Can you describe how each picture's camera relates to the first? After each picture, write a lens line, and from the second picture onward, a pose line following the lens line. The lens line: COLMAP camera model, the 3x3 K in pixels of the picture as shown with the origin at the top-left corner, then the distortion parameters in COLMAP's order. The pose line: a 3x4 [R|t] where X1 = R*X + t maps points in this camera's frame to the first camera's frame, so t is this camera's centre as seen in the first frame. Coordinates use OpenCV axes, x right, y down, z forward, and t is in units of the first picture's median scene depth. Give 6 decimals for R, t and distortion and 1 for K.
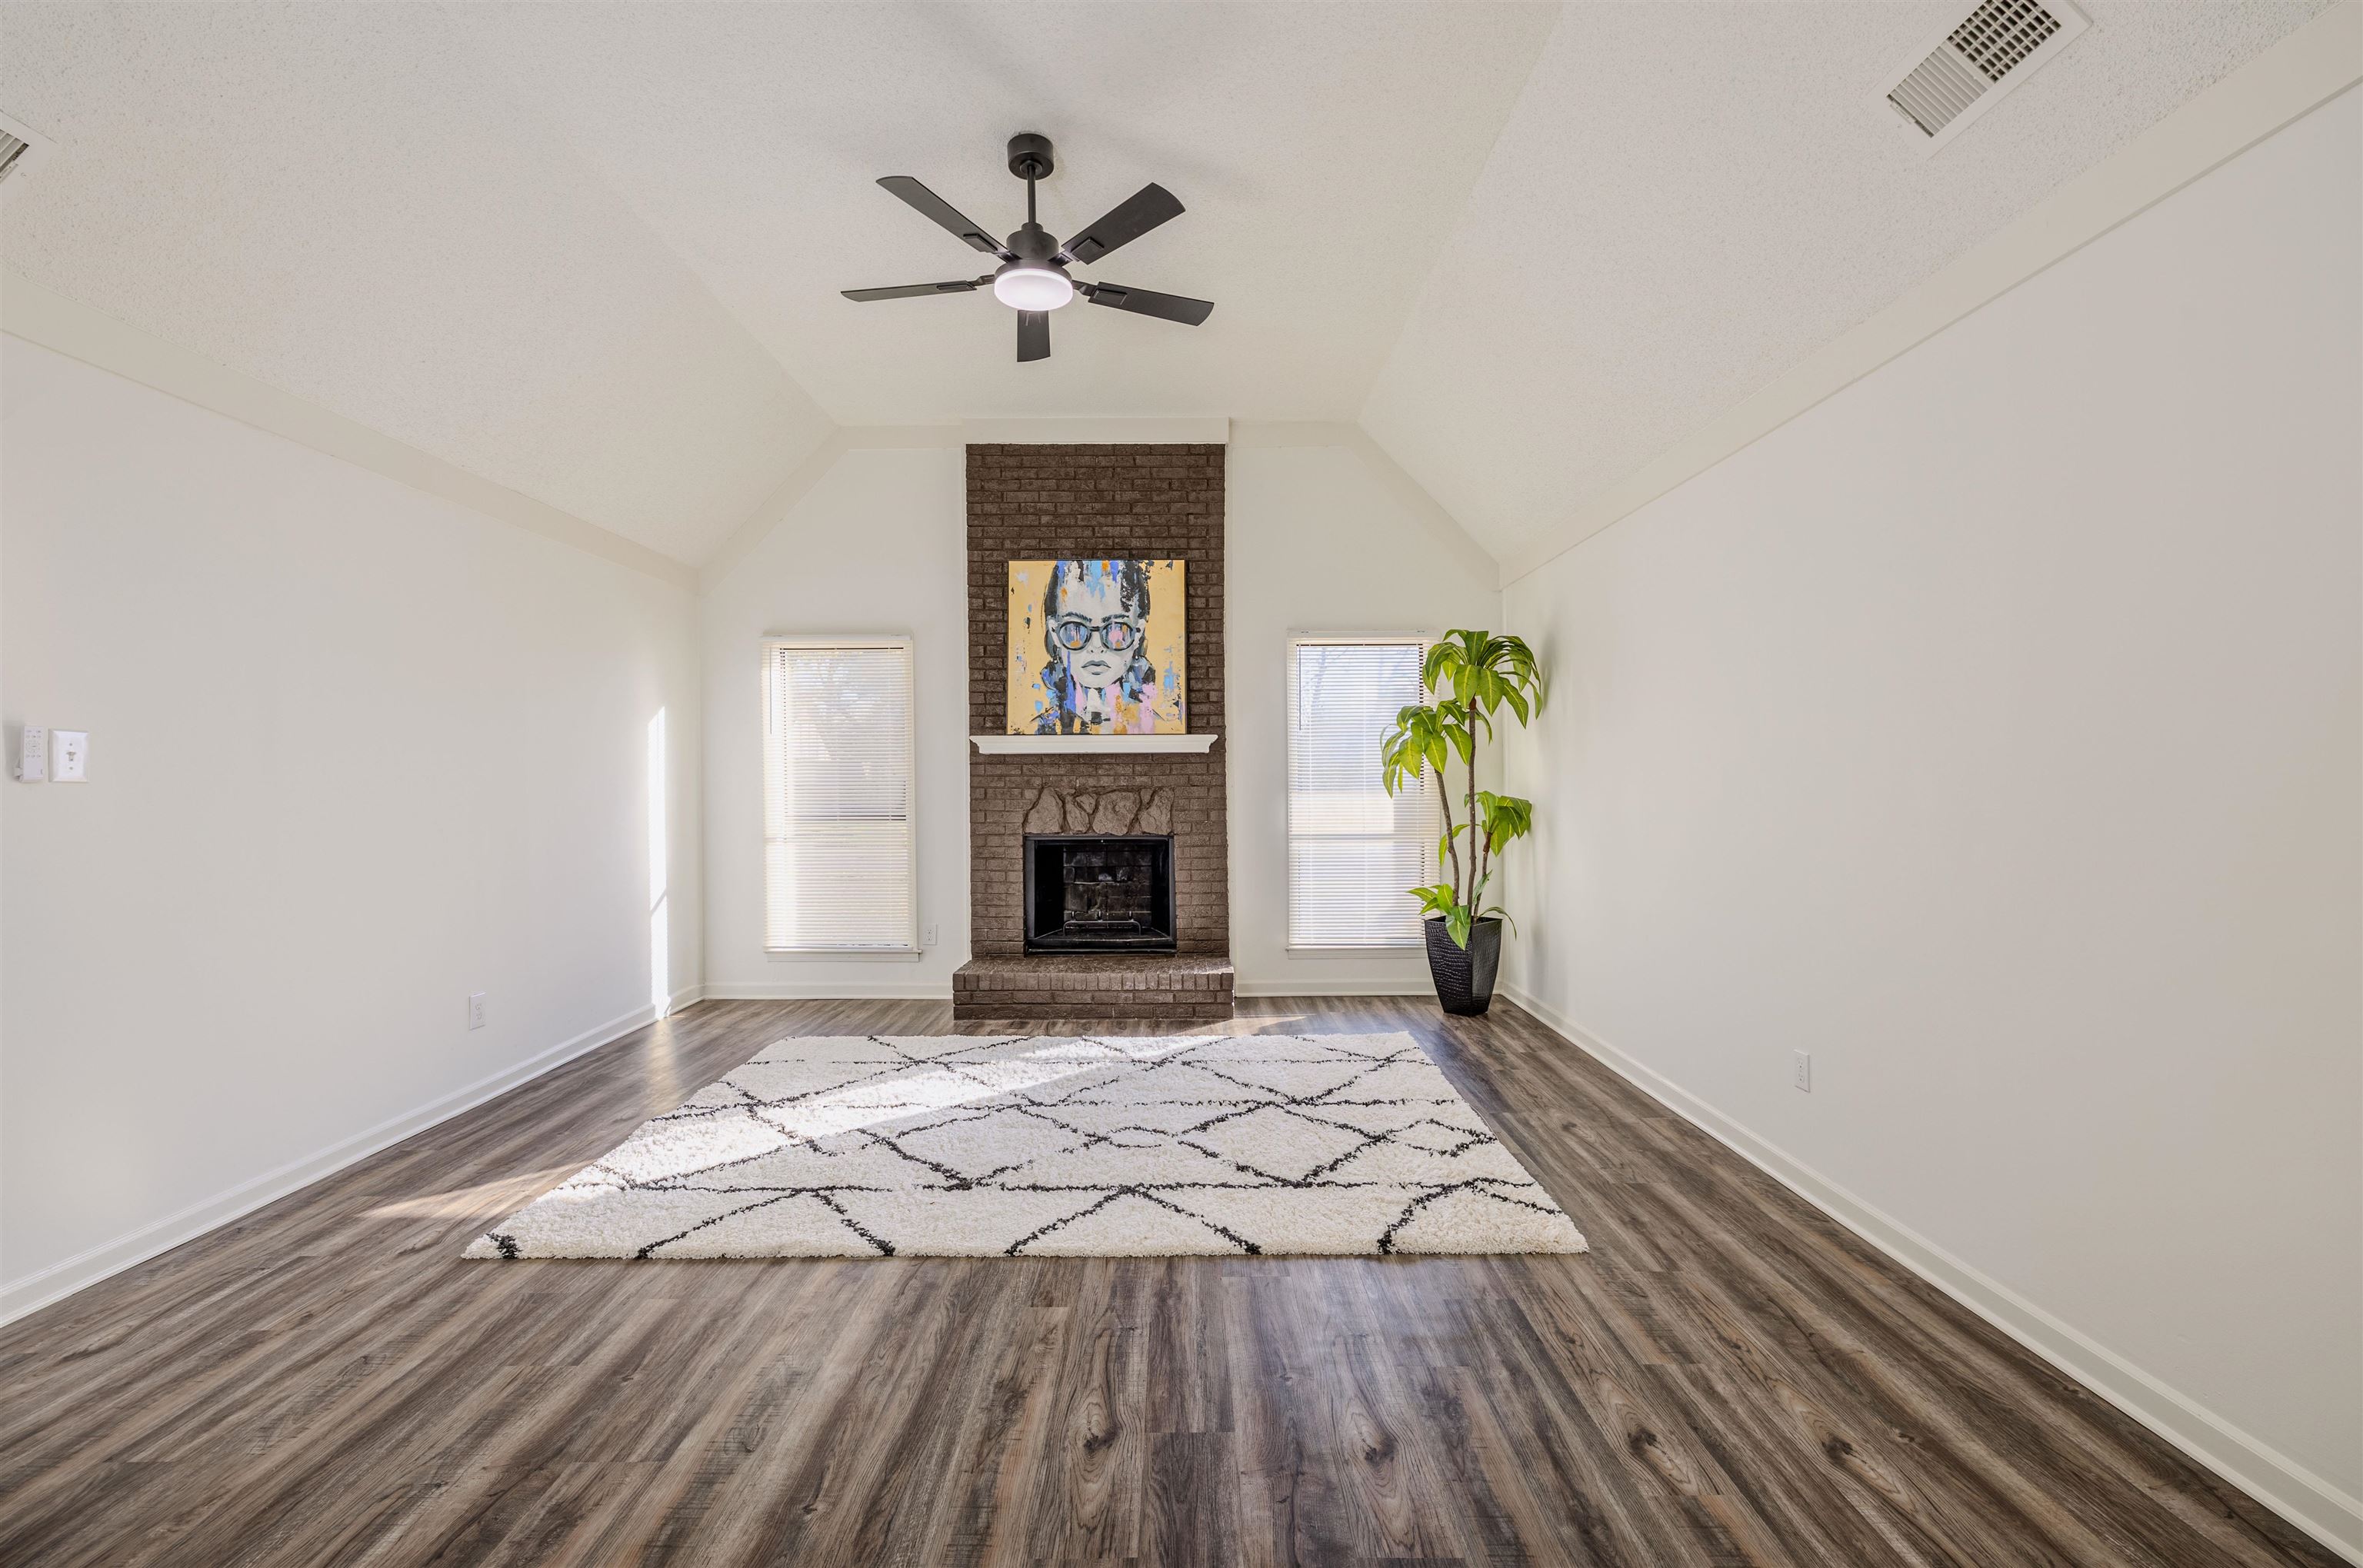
lens RADIAL K [[1010.5, 0, 1191.9], [0, 1010.5, 775.9], [0, 0, 1]] dist [-0.003054, -0.000409]
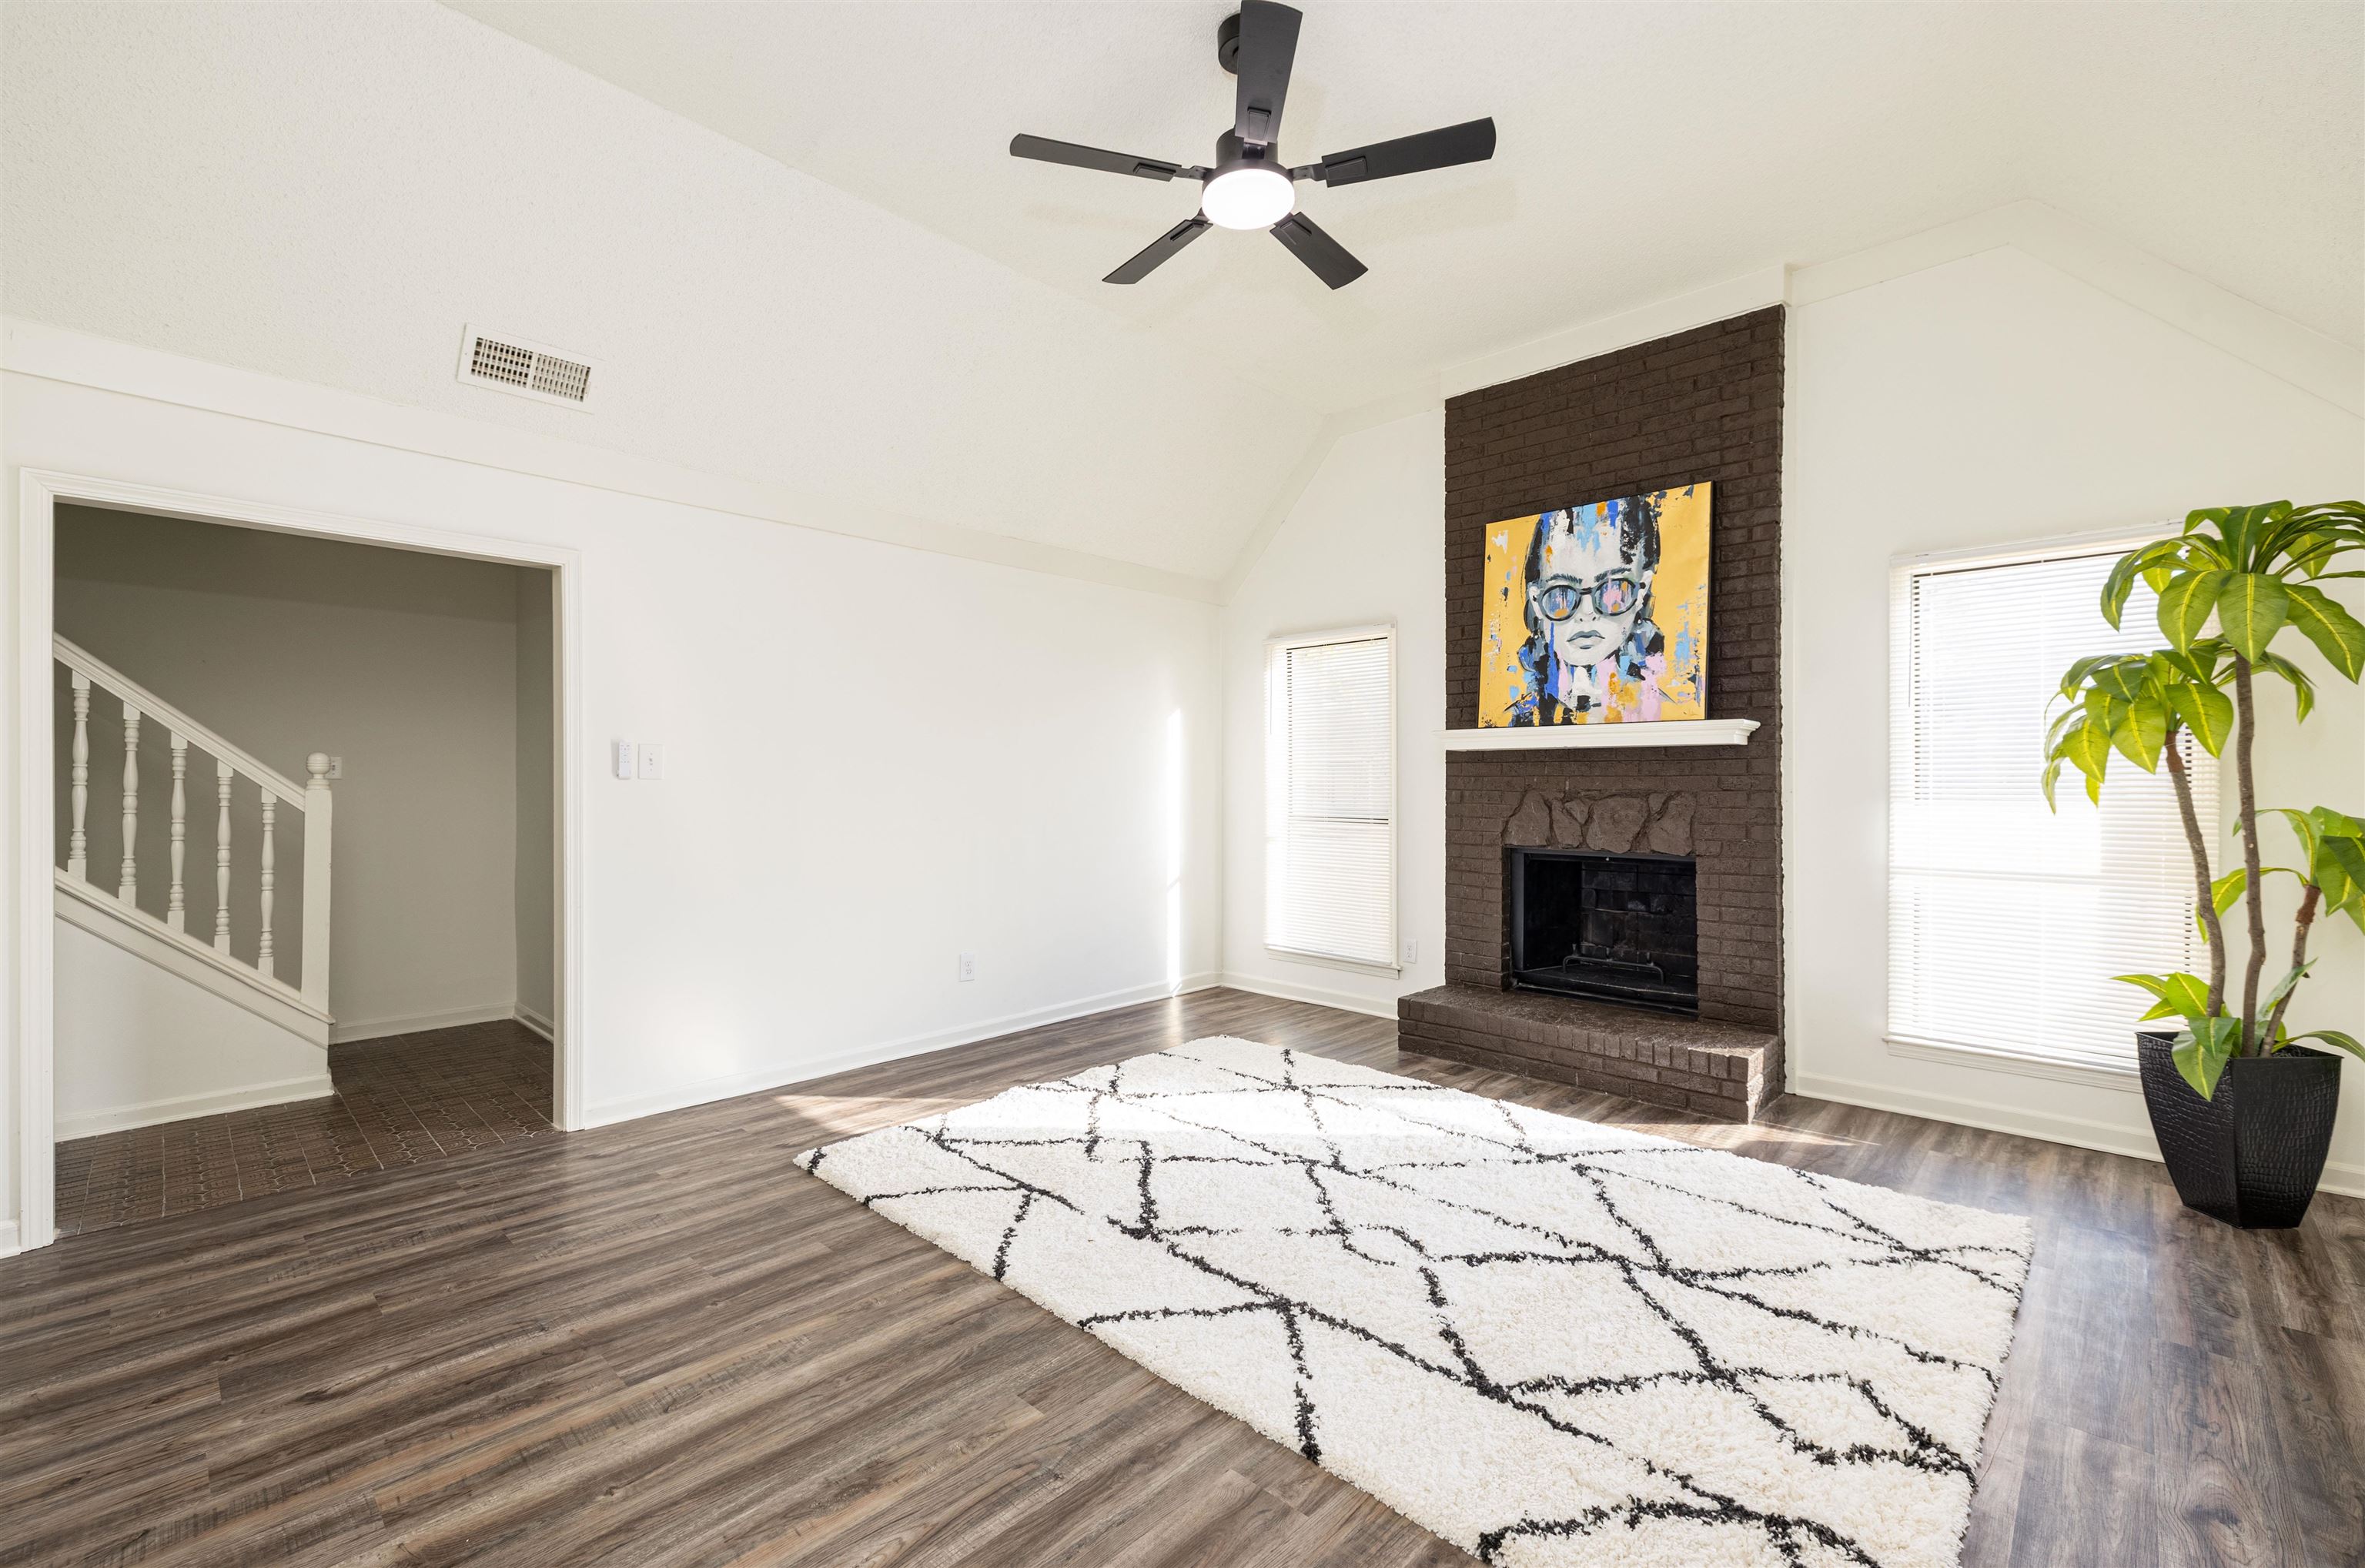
lens RADIAL K [[1011.4, 0, 1181.0], [0, 1011.4, 778.7], [0, 0, 1]] dist [-0.003054, -0.000409]
pose [[0.712709, 0.003316, -0.701452, 0.251973], [-0.001926, 0.999994, 0.002771, 0.000051], [0.701457, -0.000624, 0.712711, 0.227662]]
